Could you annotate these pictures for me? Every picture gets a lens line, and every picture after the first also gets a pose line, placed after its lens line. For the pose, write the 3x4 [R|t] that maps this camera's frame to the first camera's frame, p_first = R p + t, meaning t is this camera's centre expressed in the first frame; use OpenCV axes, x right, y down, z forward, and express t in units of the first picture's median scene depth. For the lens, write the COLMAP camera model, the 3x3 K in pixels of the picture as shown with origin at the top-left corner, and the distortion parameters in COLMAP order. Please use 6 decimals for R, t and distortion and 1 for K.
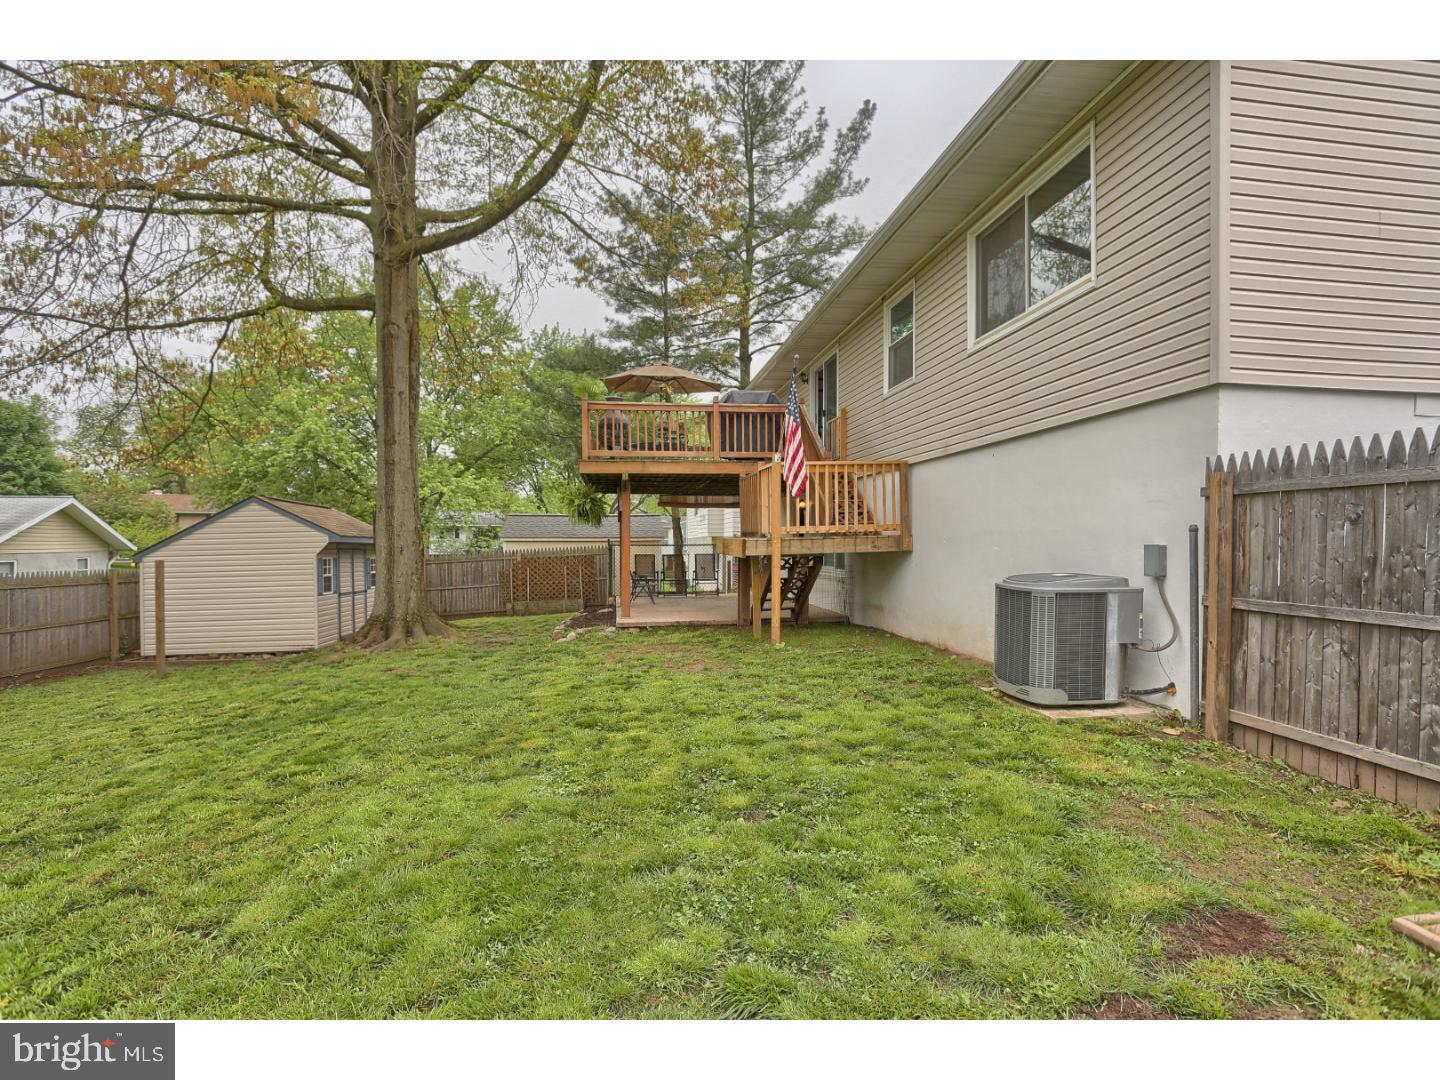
lens RADIAL K [[720.0, 0, 784.0], [0, 720.0, 540.8], [0, 0, 1]] dist [0.002012, 0.000102]
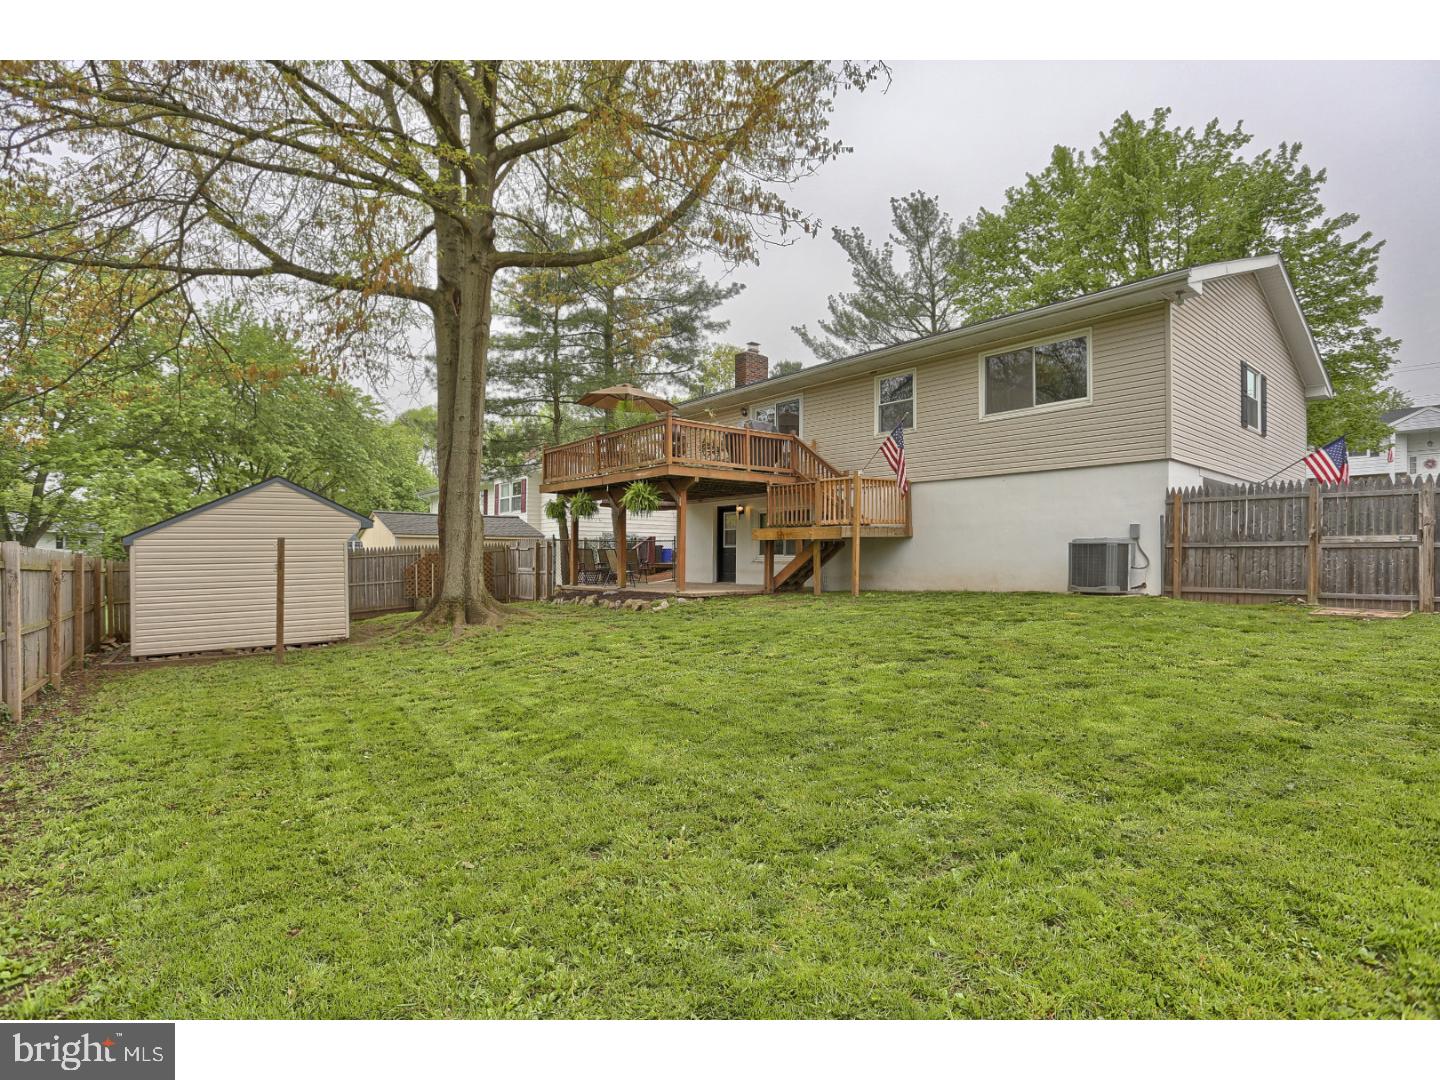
lens RADIAL K [[720.0, 0, 784.0], [0, 720.0, 540.8], [0, 0, 1]] dist [0.002012, 0.000102]
pose [[0.836173, 0.012144, 0.548331, -1.574945], [0.003197, 0.999630, -0.027014, 0.109202], [-0.548456, 0.024341, 0.835825, -0.291688]]
